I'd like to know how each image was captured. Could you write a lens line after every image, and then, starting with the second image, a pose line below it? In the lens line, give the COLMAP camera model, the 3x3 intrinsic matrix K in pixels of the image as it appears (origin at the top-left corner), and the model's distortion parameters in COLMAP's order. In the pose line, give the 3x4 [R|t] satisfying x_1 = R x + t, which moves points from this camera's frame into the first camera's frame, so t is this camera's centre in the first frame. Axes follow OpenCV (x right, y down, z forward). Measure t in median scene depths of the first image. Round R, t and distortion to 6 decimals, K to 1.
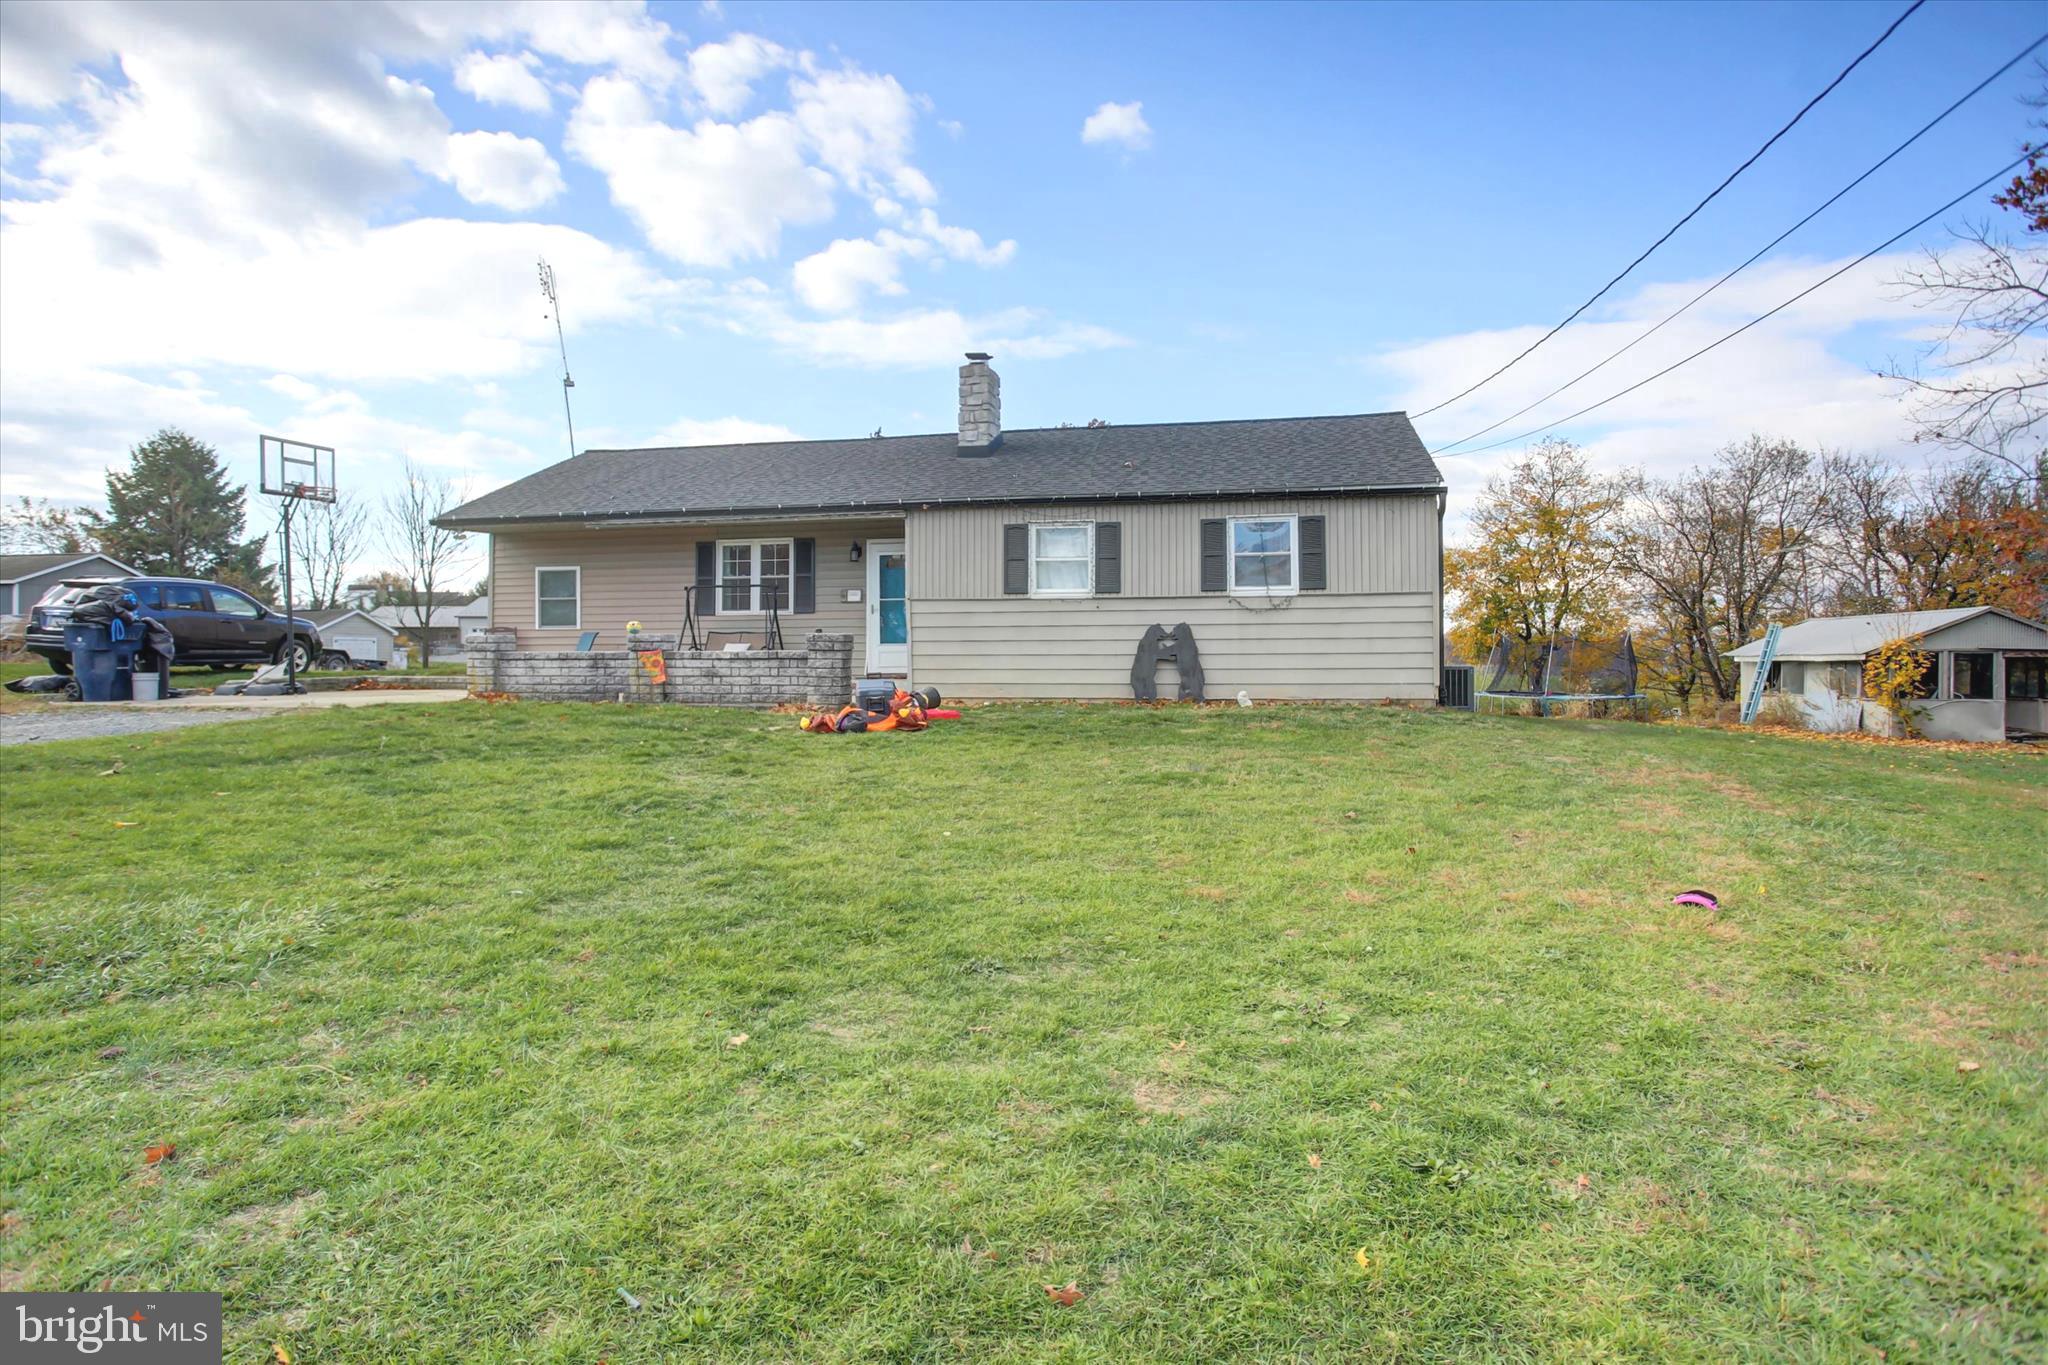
lens RADIAL K [[1126.8, 0, 998.2], [0, 1126.8, 654.6], [0, 0, 1]] dist [-0.037812, 0.000673]
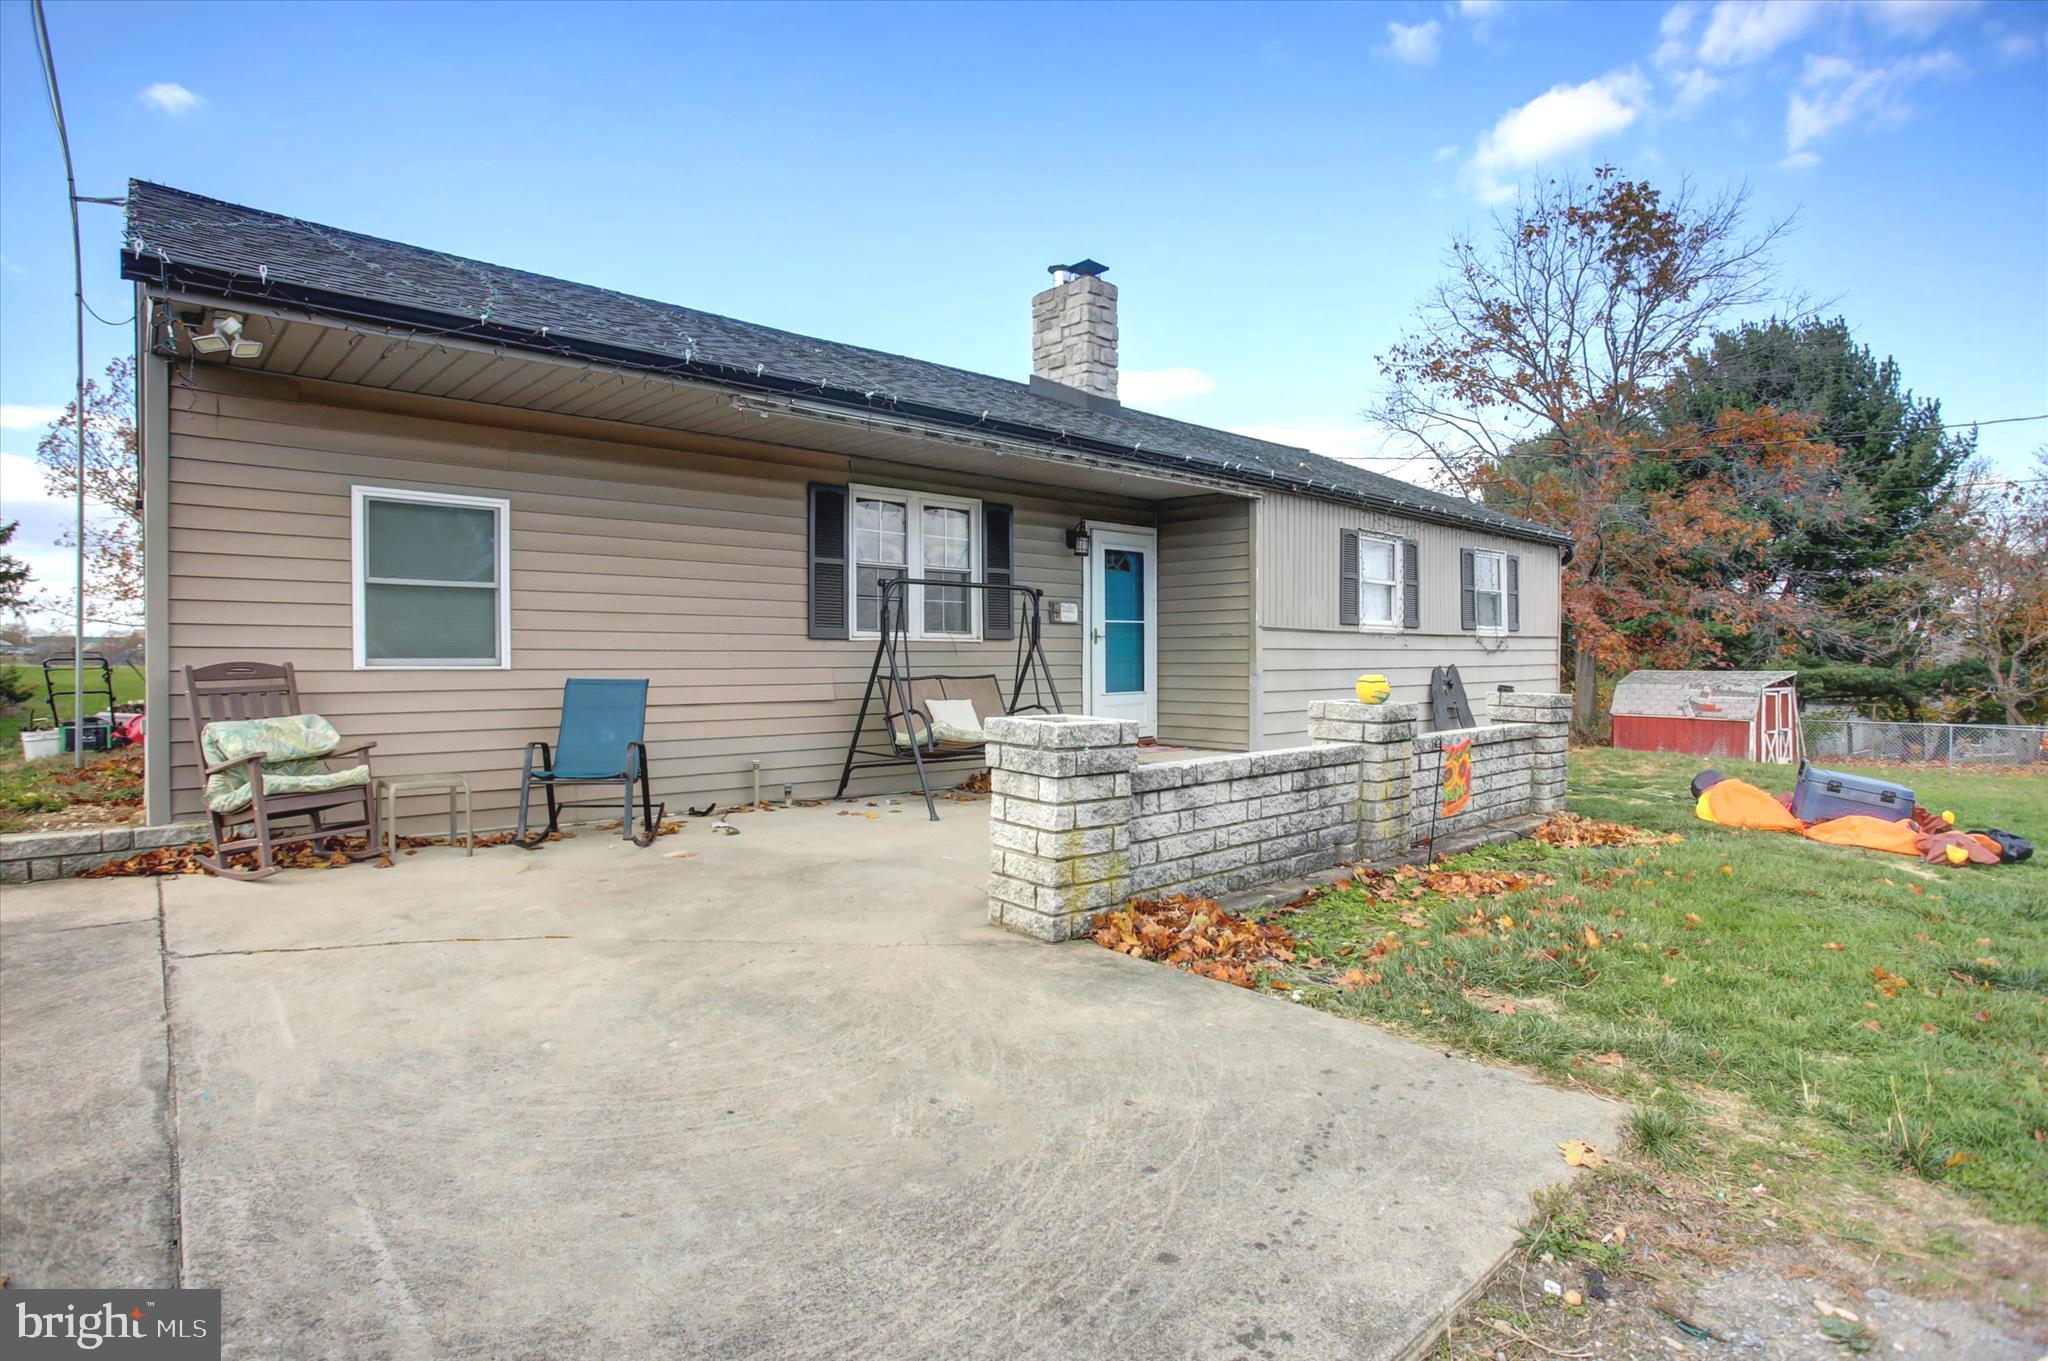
lens RADIAL K [[997.0, 0, 990.8], [0, 997.0, 686.7], [0, 0, 1]] dist [-0.025687, 0.000755]
pose [[0.601684, -0.022361, 0.798421, -0.639831], [-0.003348, 0.999529, 0.030516, -0.031953], [-0.798727, -0.021034, 0.601325, 0.794246]]
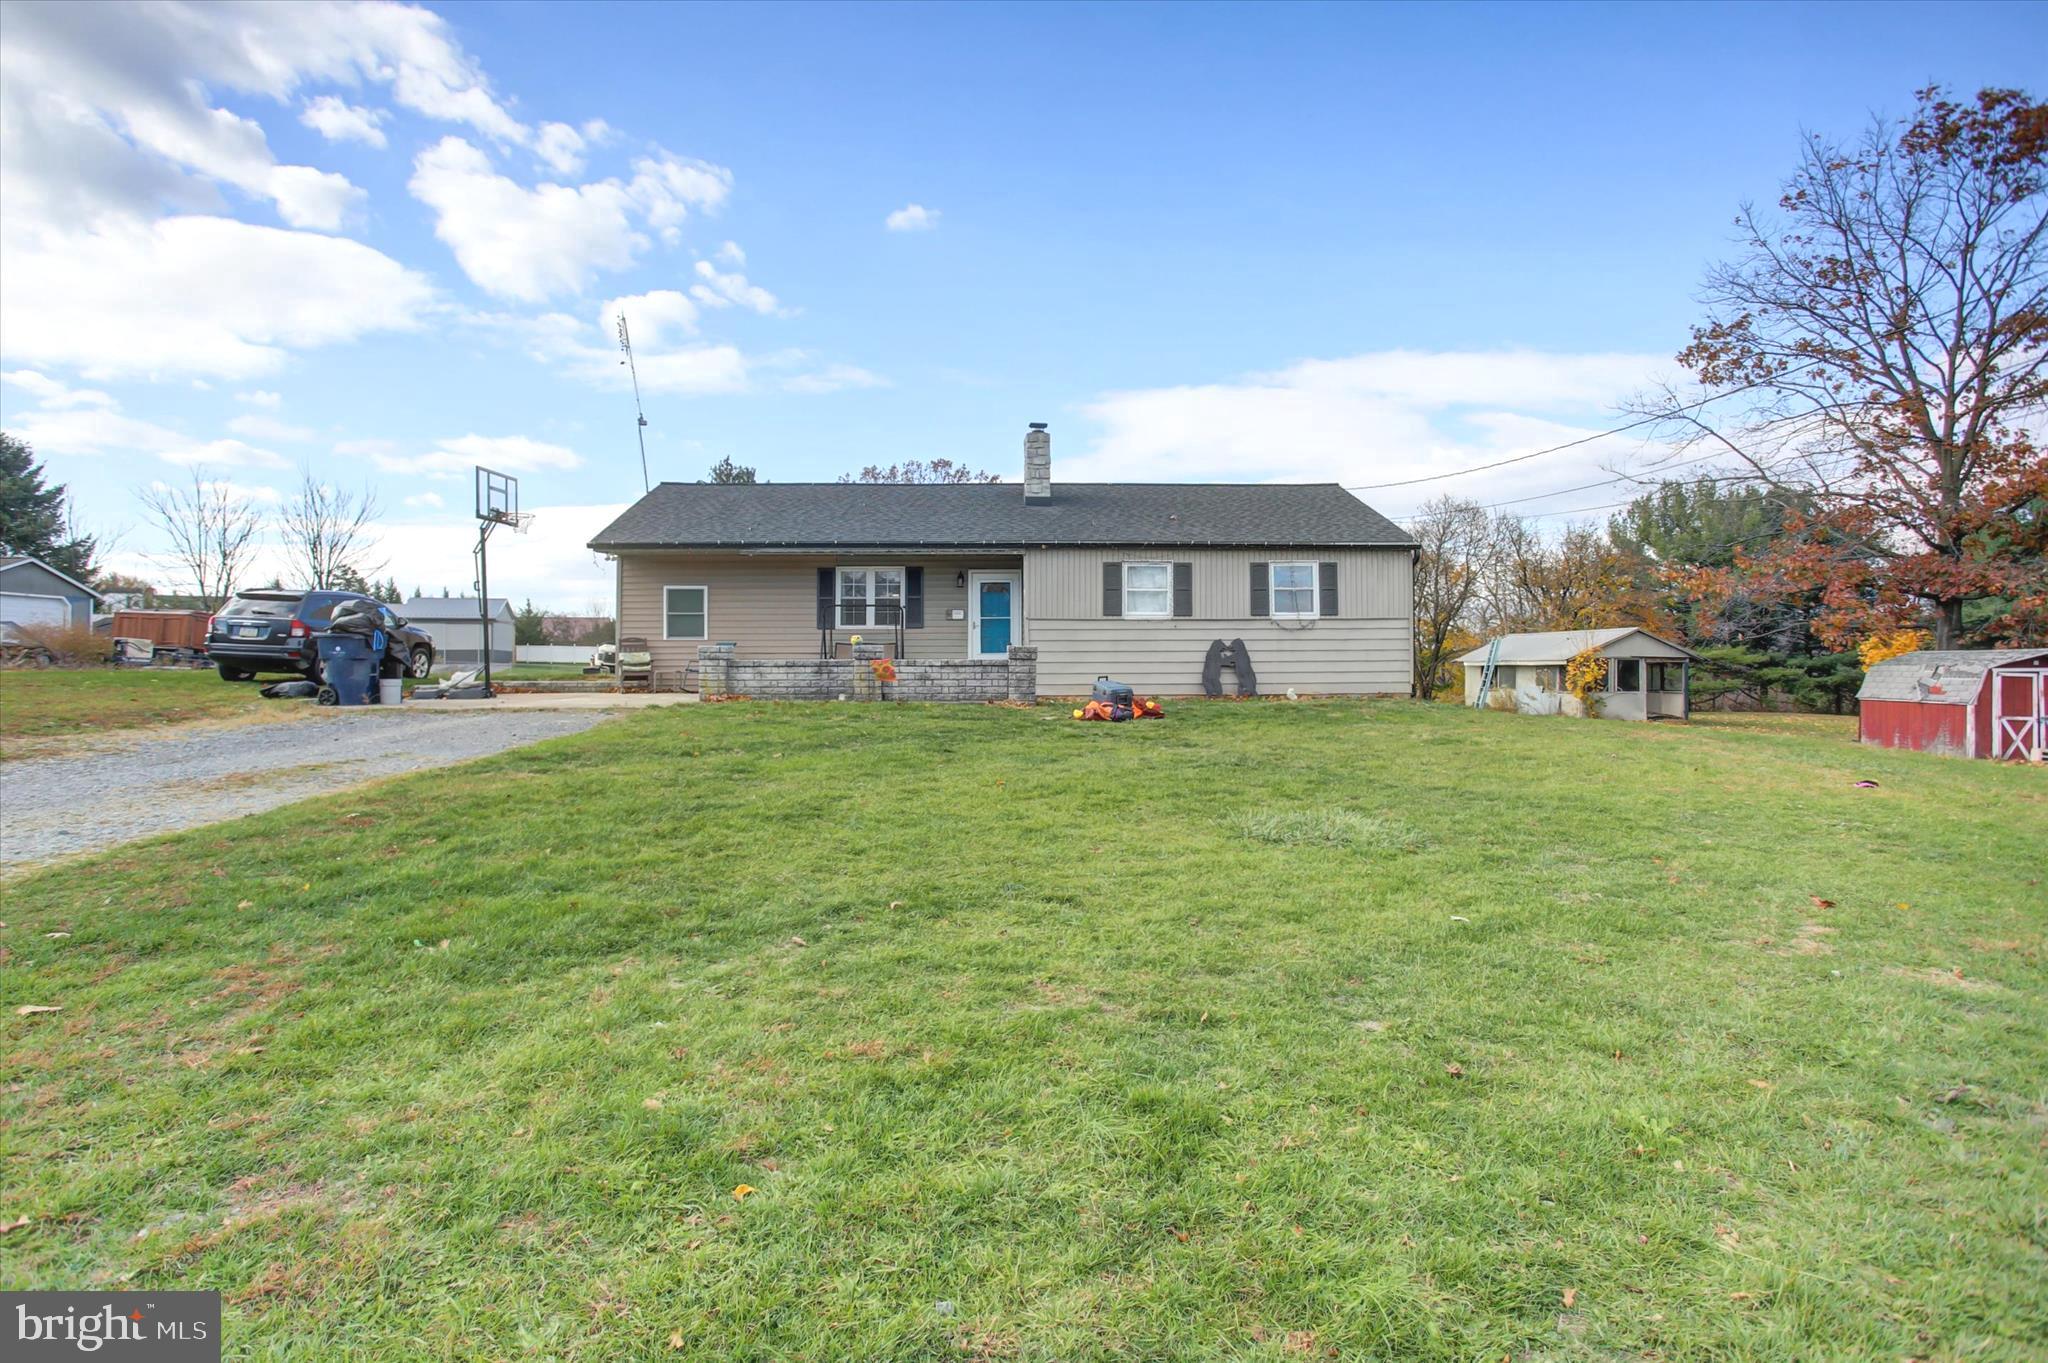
lens RADIAL K [[1013.0, 0, 995.4], [0, 1013.0, 648.7], [0, 0, 1]] dist [-0.066306, 0.026308]
pose [[0.969309, 0.002708, 0.245830, -0.402710], [-0.000133, 0.999945, -0.010493, -0.003031], [-0.245845, 0.010138, 0.969256, -0.102796]]
